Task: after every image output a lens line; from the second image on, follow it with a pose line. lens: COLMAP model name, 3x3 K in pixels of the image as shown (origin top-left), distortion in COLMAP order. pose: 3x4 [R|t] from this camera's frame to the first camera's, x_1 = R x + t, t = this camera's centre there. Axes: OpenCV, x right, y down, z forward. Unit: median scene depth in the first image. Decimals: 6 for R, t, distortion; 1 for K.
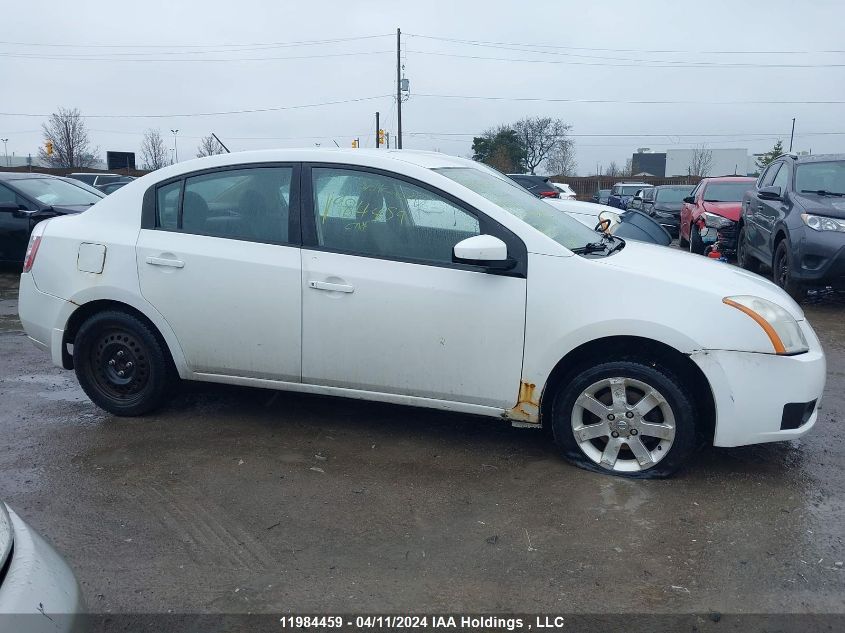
lens RADIAL K [[662.0, 0, 430.6], [0, 662.0, 312.1], [0, 0, 1]] dist [0.078284, -0.106648]
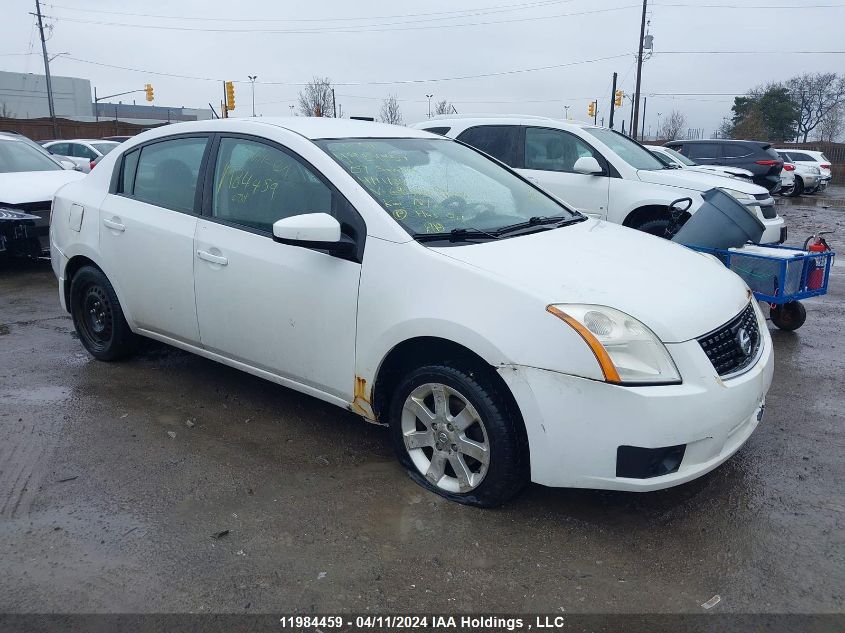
lens RADIAL K [[662.0, 0, 430.6], [0, 662.0, 312.1], [0, 0, 1]] dist [0.078284, -0.106648]
pose [[0.933981, 0.095073, -0.344442, 0.532810], [-0.077776, 0.994932, 0.063724, -0.048002], [0.348755, -0.032728, 0.936642, 0.172220]]
